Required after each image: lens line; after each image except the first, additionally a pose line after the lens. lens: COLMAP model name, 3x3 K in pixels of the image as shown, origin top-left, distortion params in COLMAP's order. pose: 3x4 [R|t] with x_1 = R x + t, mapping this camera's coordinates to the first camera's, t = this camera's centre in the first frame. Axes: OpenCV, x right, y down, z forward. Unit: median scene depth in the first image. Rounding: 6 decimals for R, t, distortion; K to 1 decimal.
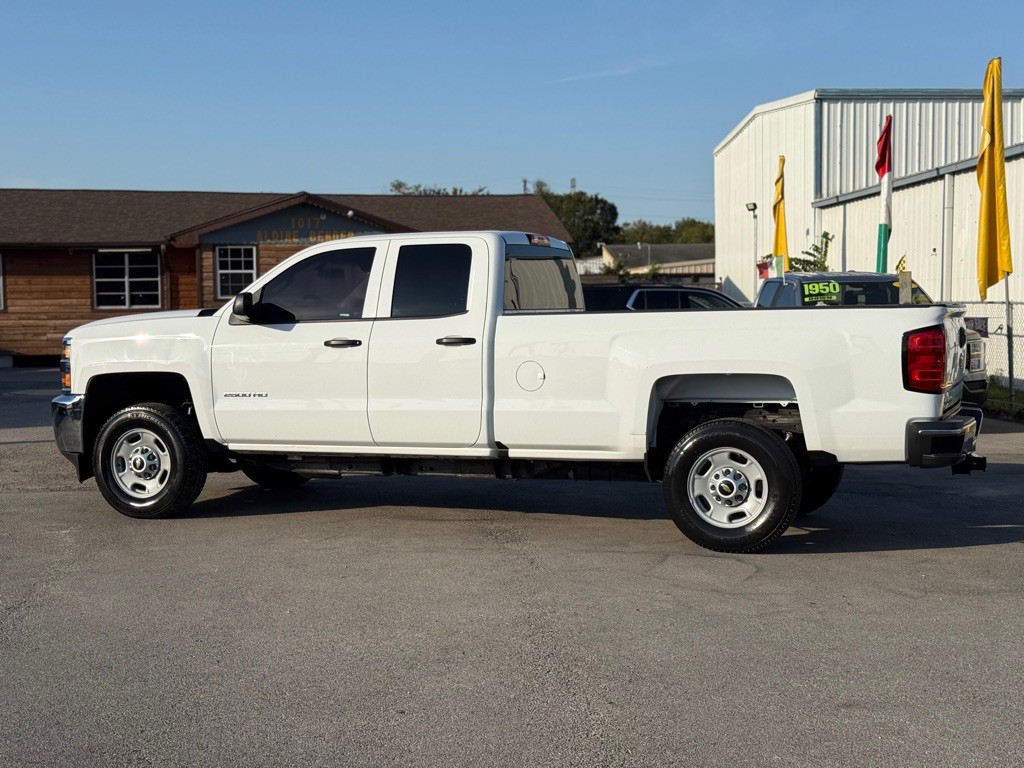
lens RADIAL K [[1437.8, 0, 508.0], [0, 1437.8, 391.1], [0, 0, 1]] dist [0.131091, 0.000000]
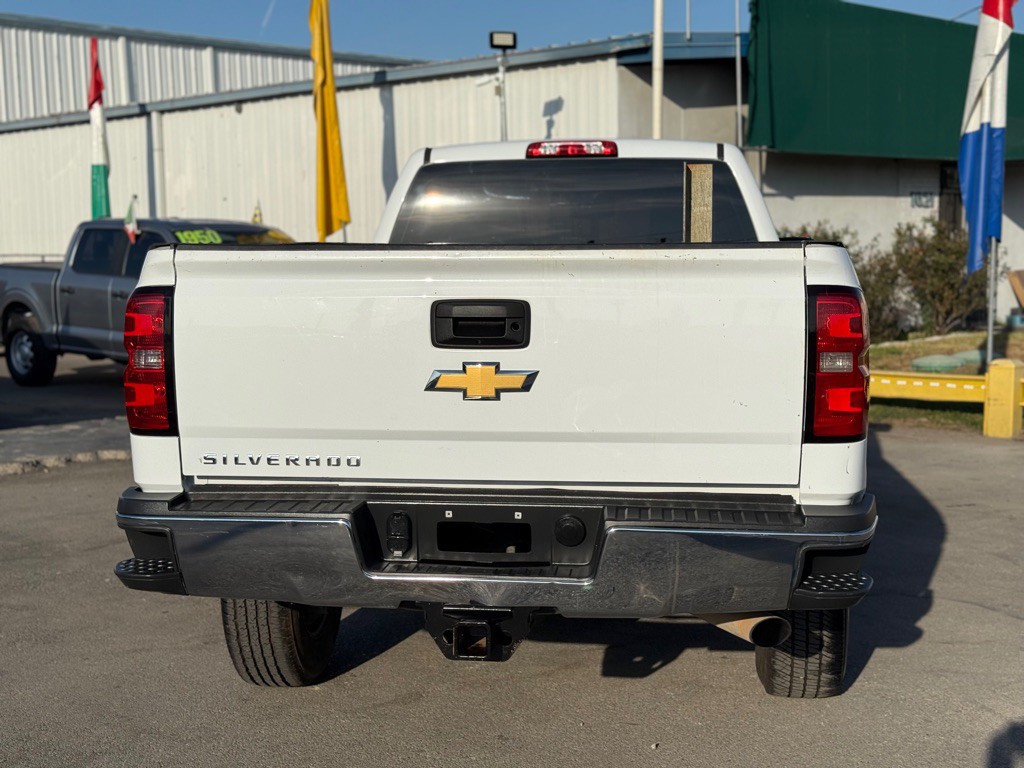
lens RADIAL K [[1437.8, 0, 511.7], [0, 1437.8, 393.1], [0, 0, 1]] dist [0.131091, 0.000000]
pose [[0.728917, -0.072486, 0.680754, -0.402499], [0.050483, 0.997363, 0.052144, -0.029338], [-0.682738, -0.003642, 0.730654, 0.483425]]
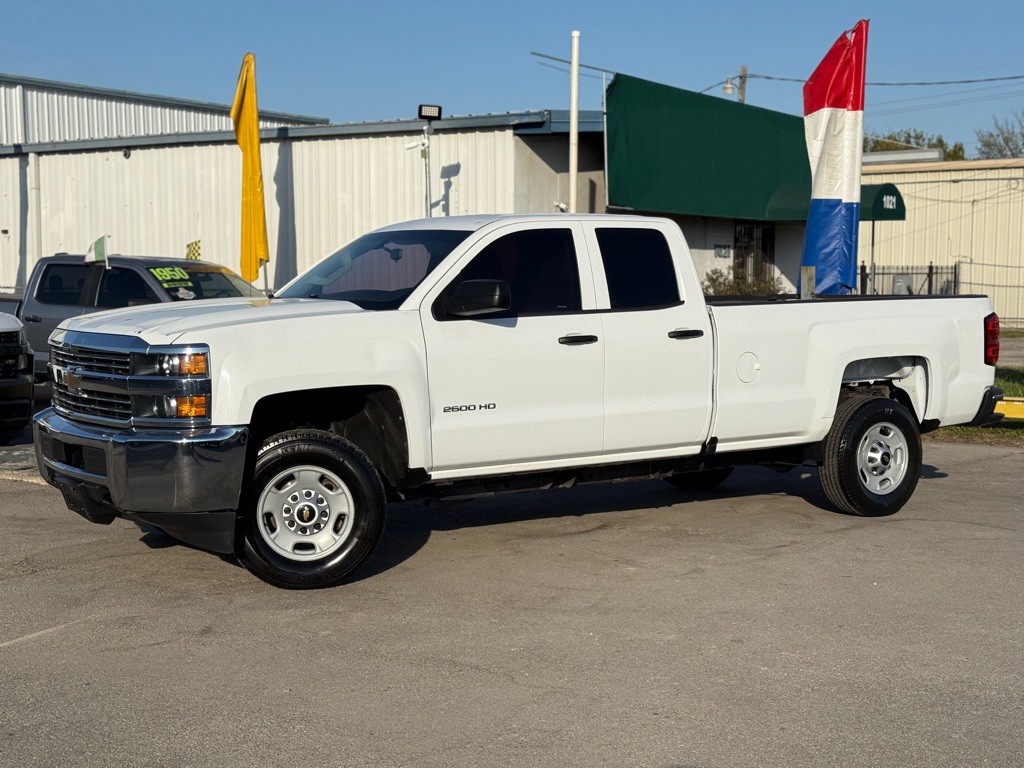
lens RADIAL K [[1437.8, 0, 510.6], [0, 1437.8, 386.2], [0, 0, 1]] dist [0.131091, 0.000000]
pose [[0.567981, -0.052319, 0.821377, -0.781529], [0.045716, 0.998442, 0.031985, -0.032118], [-0.821771, 0.019383, 0.569488, 0.502143]]
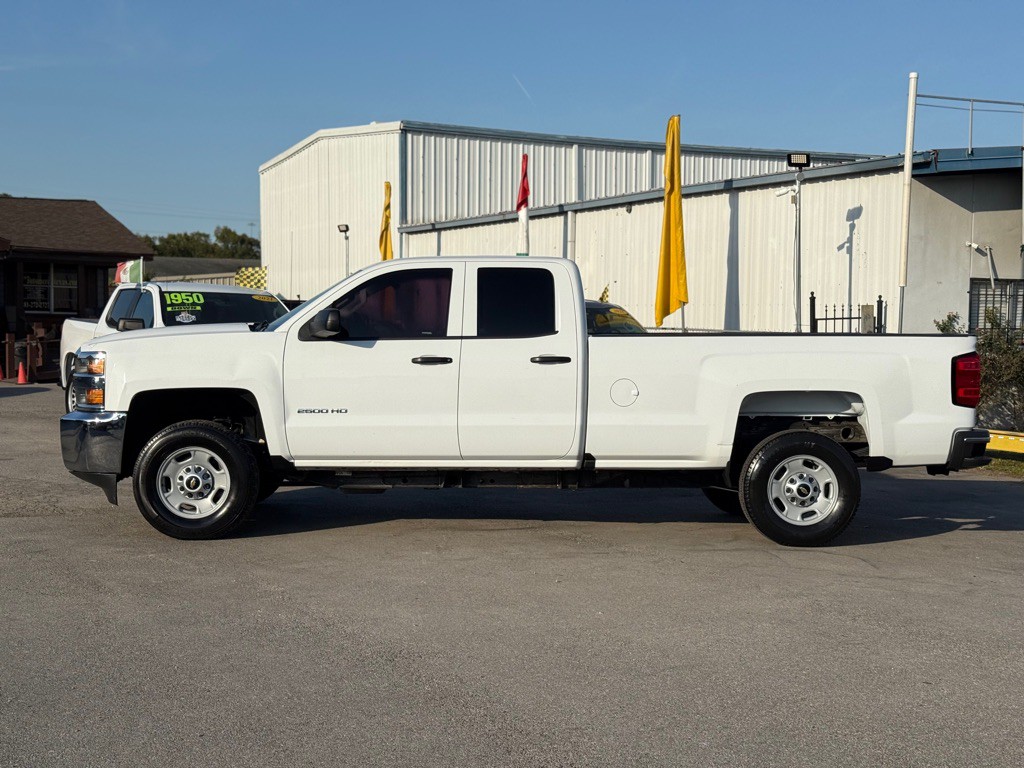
lens RADIAL K [[1437.8, 0, 516.2], [0, 1437.8, 389.9], [0, 0, 1]] dist [0.131091, 0.000000]
pose [[0.916709, 0.002062, 0.399549, -0.435117], [0.002733, 0.999931, -0.011432, -0.000221], [-0.399545, 0.011572, 0.916640, 0.029590]]
